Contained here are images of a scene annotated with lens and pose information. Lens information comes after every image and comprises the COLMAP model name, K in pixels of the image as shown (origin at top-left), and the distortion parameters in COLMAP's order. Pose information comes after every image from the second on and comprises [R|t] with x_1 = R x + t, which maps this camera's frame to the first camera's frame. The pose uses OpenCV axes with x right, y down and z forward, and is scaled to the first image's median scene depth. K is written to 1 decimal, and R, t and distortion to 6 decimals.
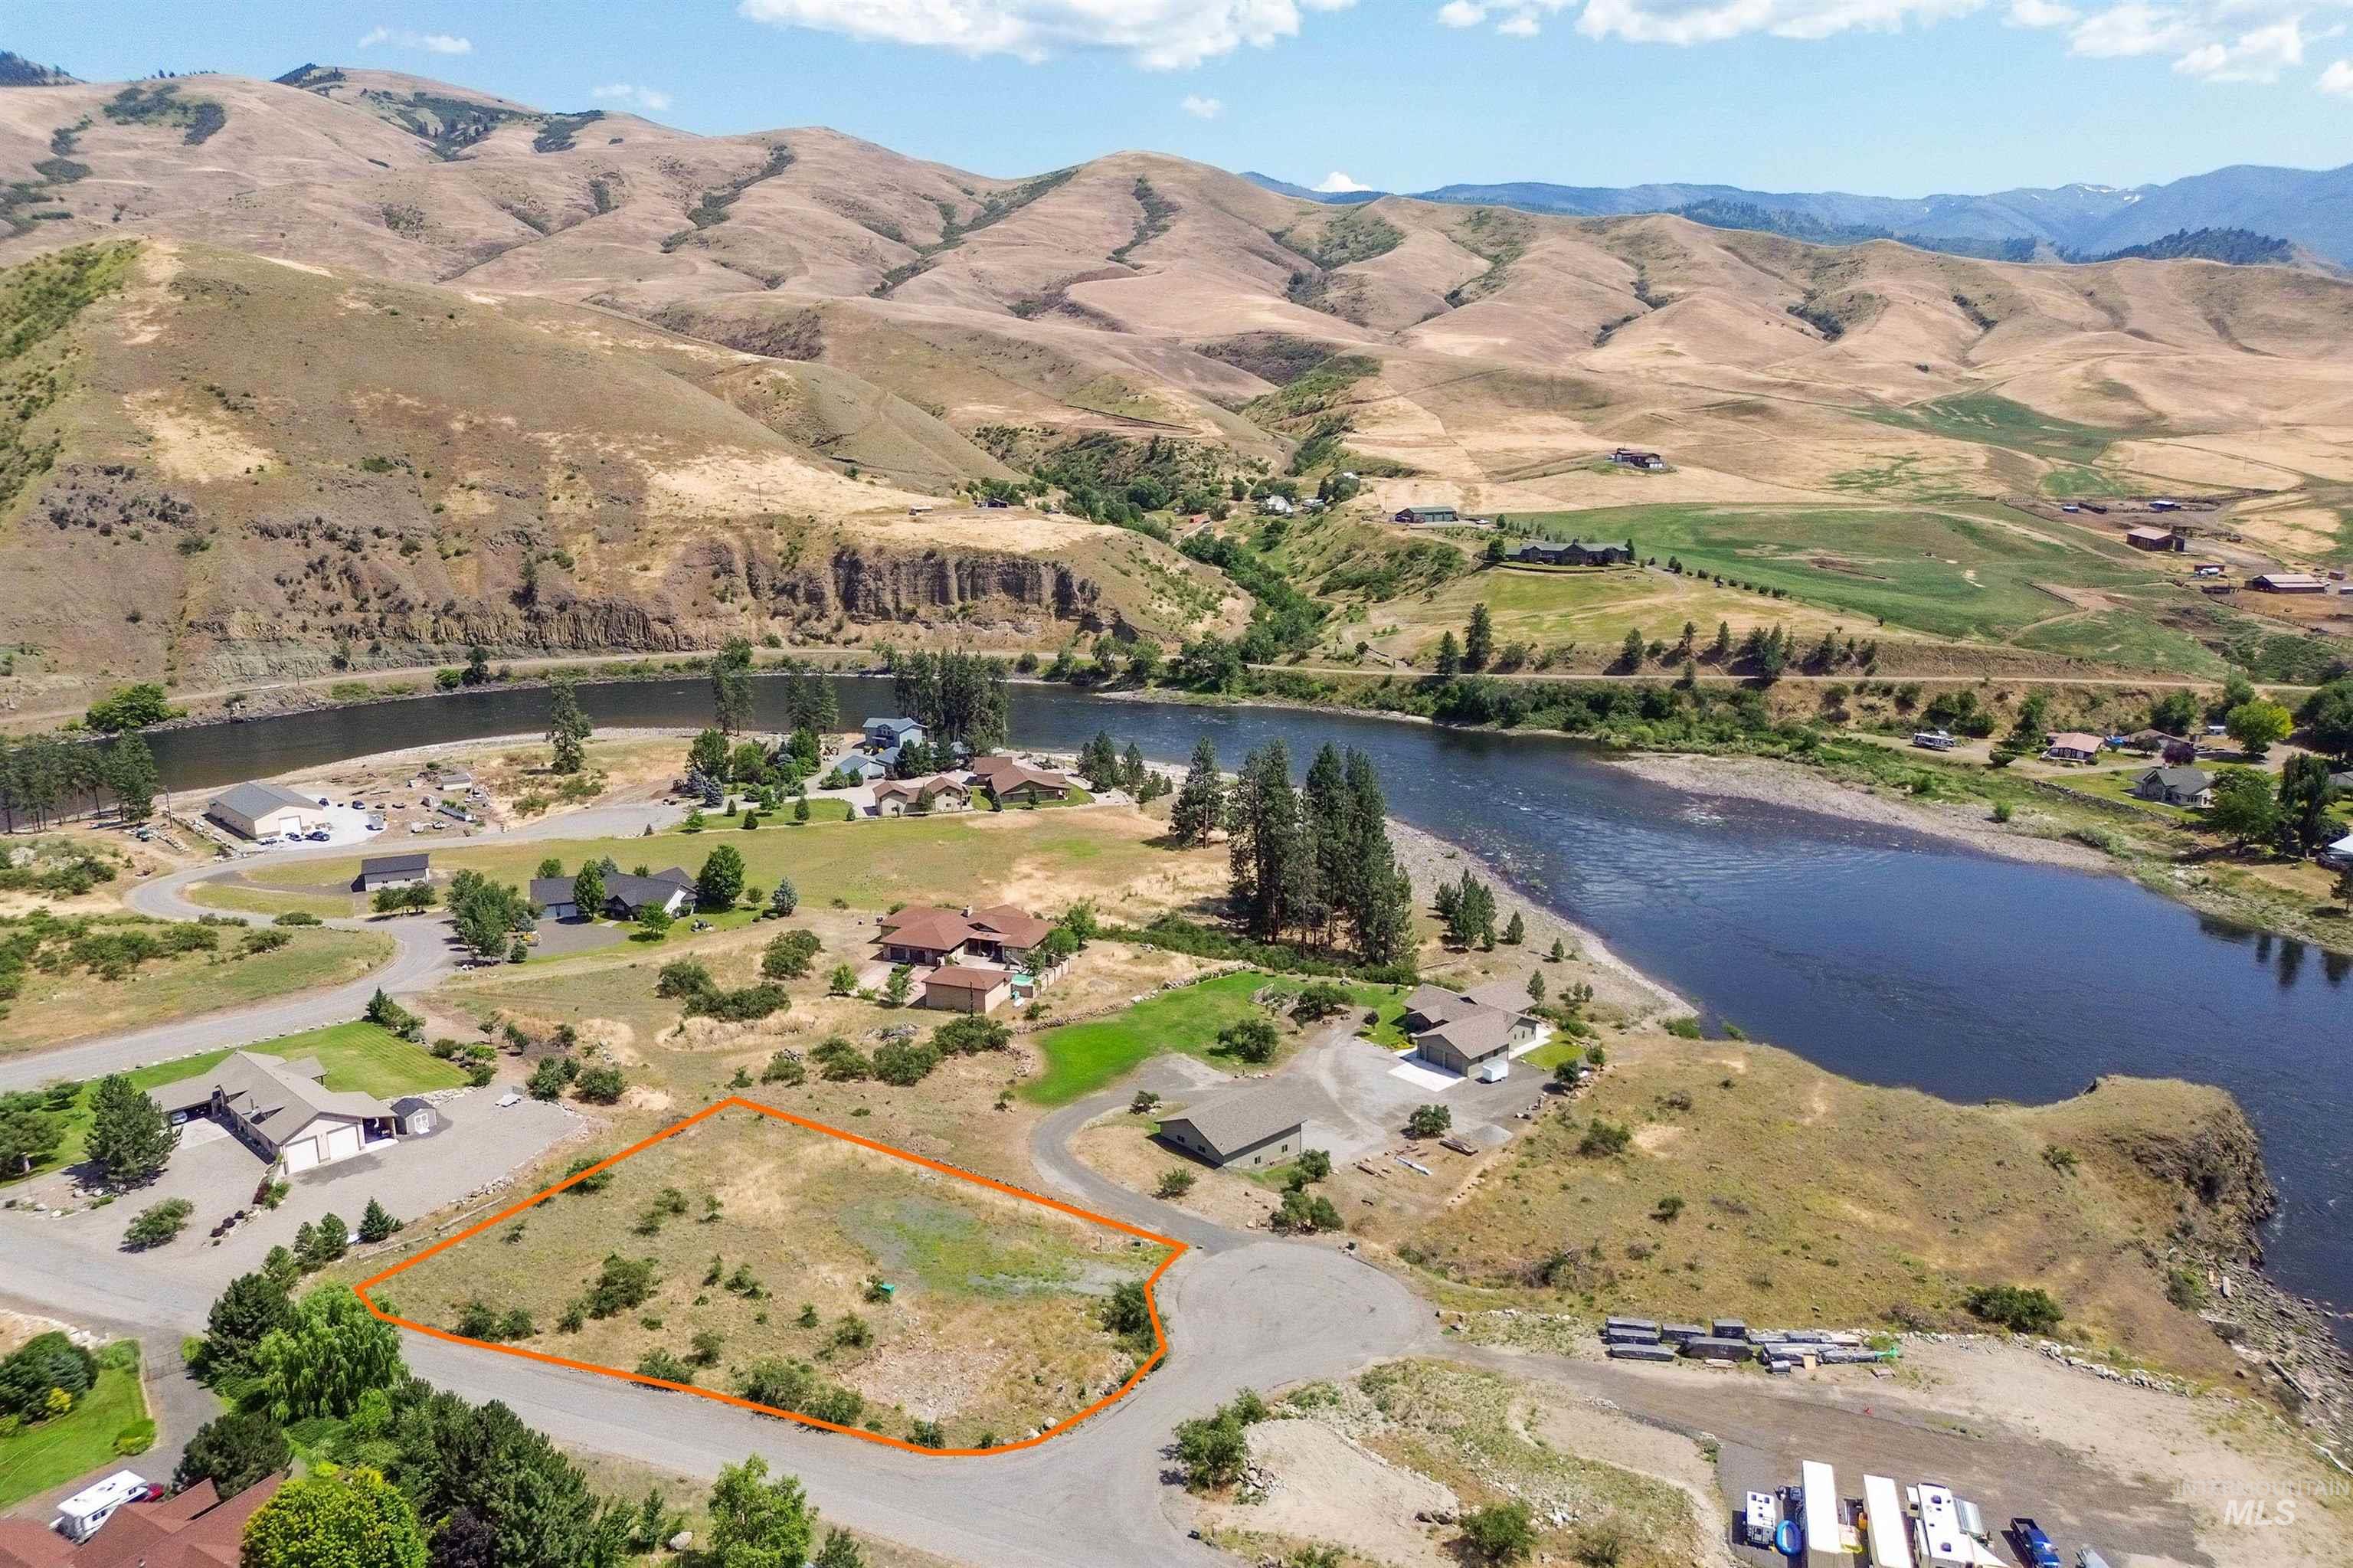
lens RADIAL K [[1640.0, 0, 1172.7], [0, 1640.0, 785.3], [0, 0, 1]] dist [0.073475, -0.080030]
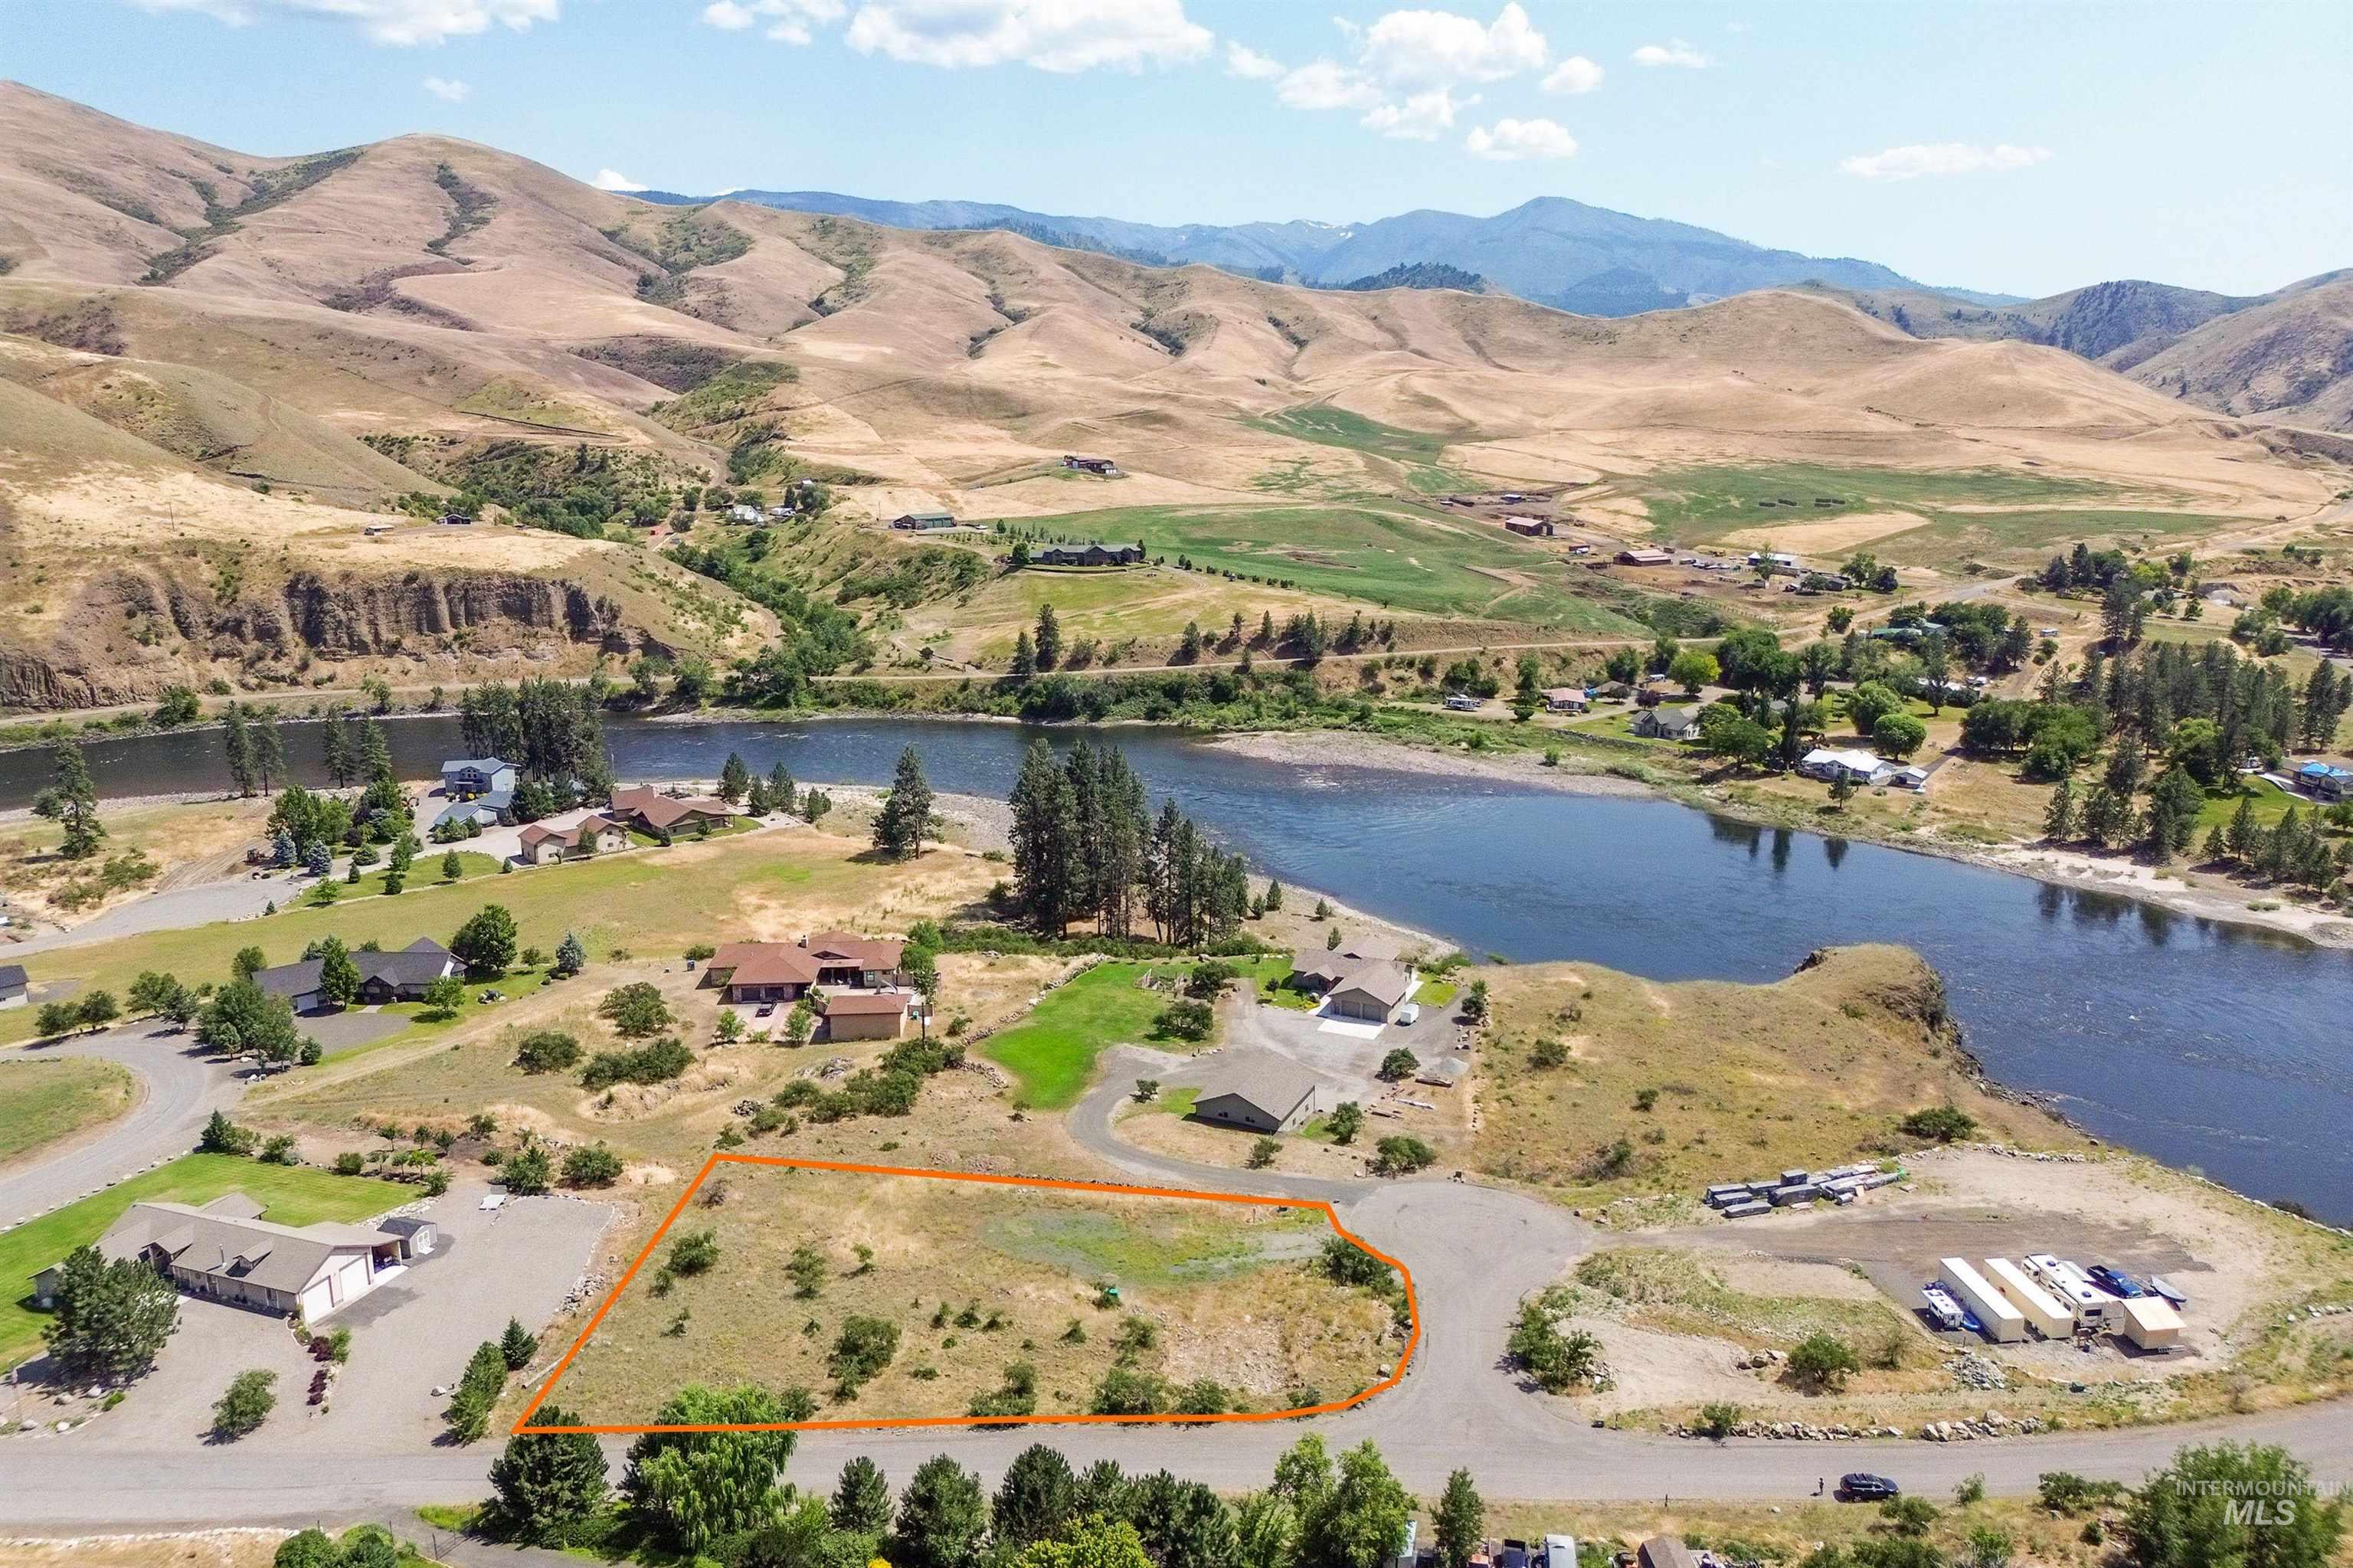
lens RADIAL K [[1642.0, 0, 1172.8], [0, 1642.0, 783.8], [0, 0, 1]] dist [0.062867, -0.064649]
pose [[0.919597, -0.089576, 0.382516, -0.124086], [0.091733, 0.995703, 0.012636, -0.002962], [-0.382004, 0.023469, 0.923863, 0.013926]]
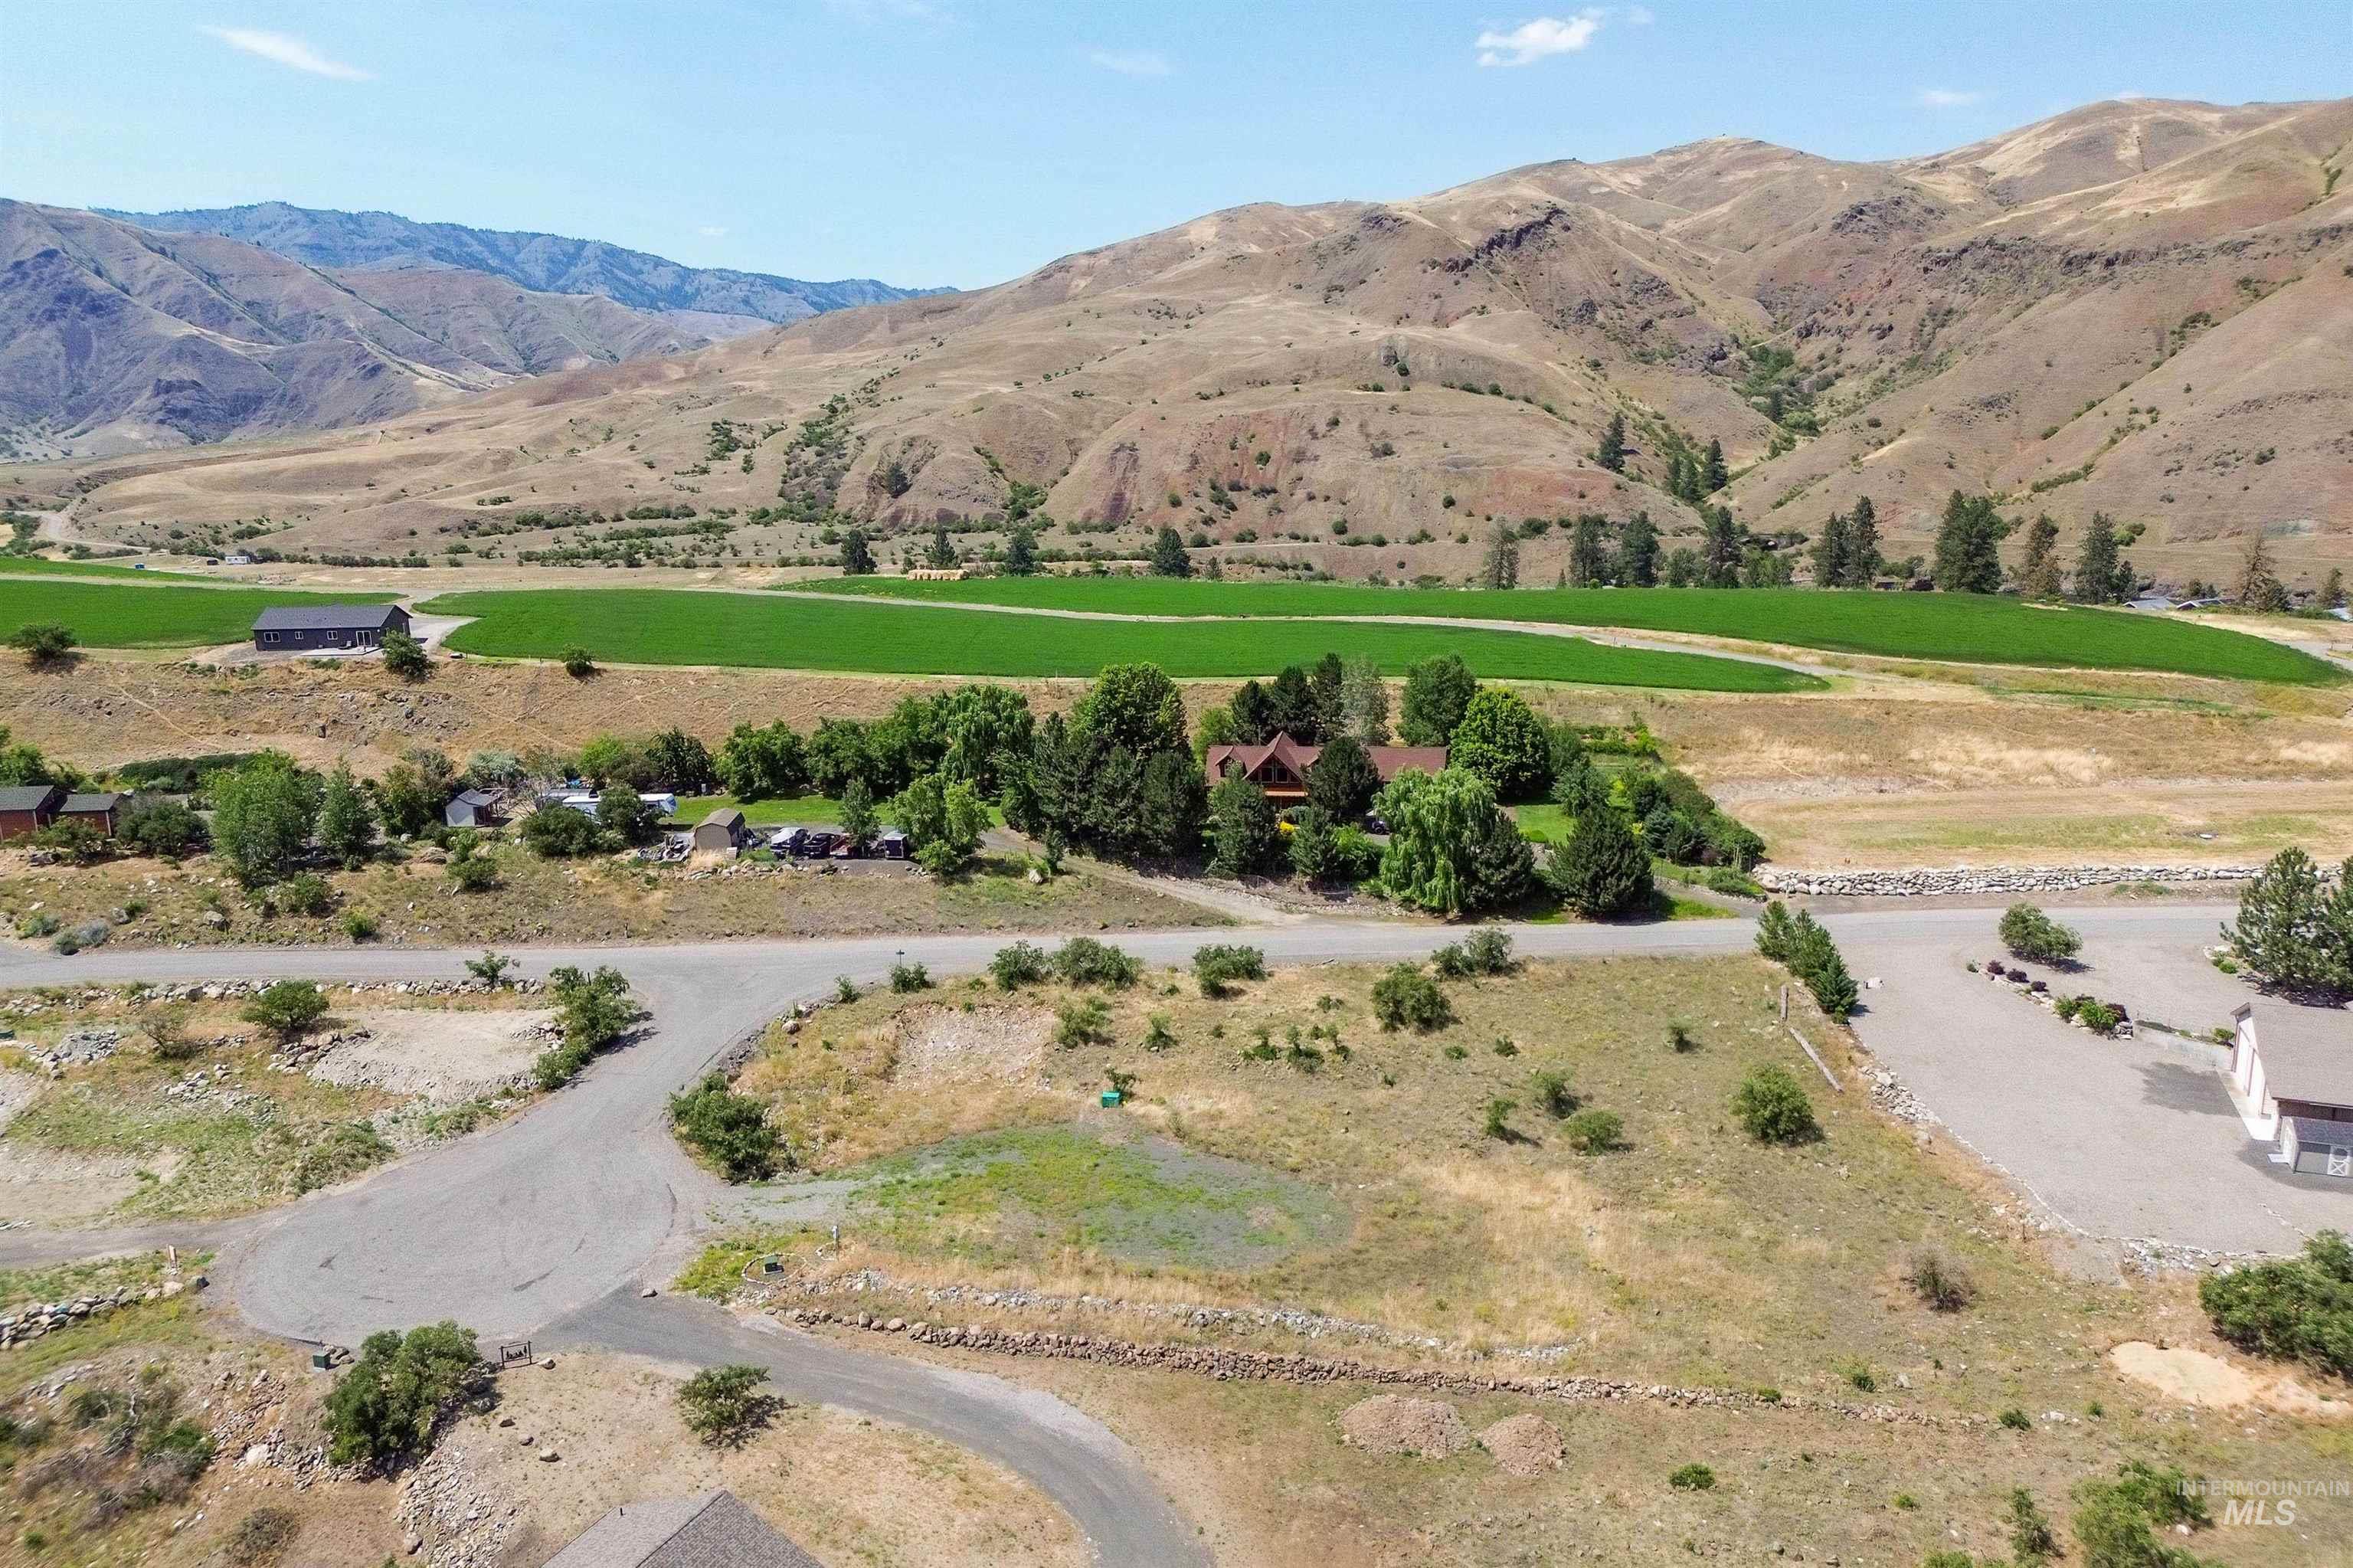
lens RADIAL K [[1672.2, 0, 1176.5], [0, 1672.2, 784.0], [0, 0, 1]] dist [0.063662, -0.058943]
pose [[-0.924254, 0.101993, -0.367903, 0.011234], [-0.065727, 0.906757, 0.416500, -0.027015], [0.376079, 0.409132, -0.831370, 0.386447]]
